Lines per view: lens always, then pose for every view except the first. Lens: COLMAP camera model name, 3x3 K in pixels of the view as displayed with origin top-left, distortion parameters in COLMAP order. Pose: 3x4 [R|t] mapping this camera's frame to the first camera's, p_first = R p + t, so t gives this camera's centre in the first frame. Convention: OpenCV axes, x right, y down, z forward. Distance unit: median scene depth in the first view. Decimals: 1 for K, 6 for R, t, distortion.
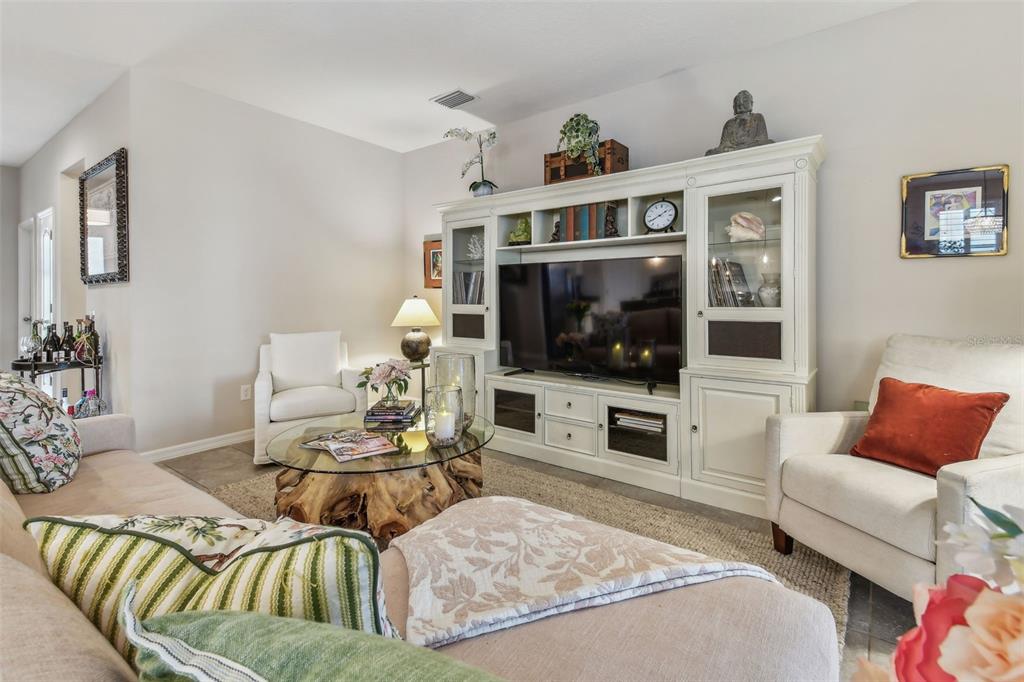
lens RADIAL K [[459.0, 0, 527.6], [0, 459.0, 299.8], [0, 0, 1]] dist [0.039145, -0.008602]
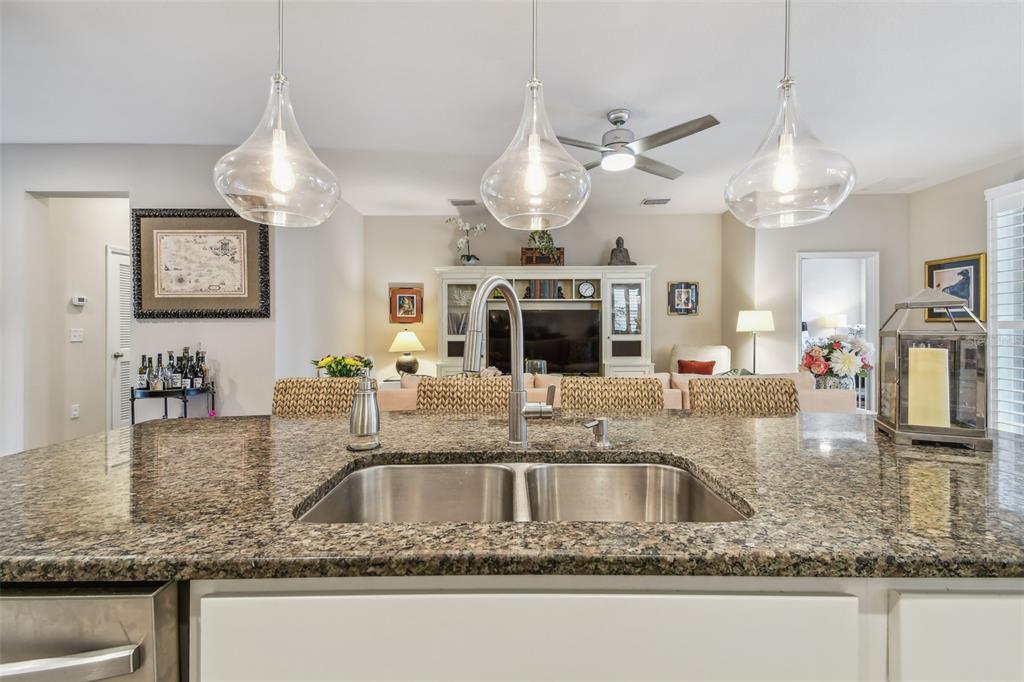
lens RADIAL K [[459.0, 0, 505.4], [0, 459.0, 332.0], [0, 0, 1]] dist [0.039145, -0.008602]
pose [[0.797737, -0.004507, 0.602989, -1.096344], [0.003450, 0.999990, 0.002909, -0.004197], [-0.602996, -0.000241, 0.797744, -0.353145]]
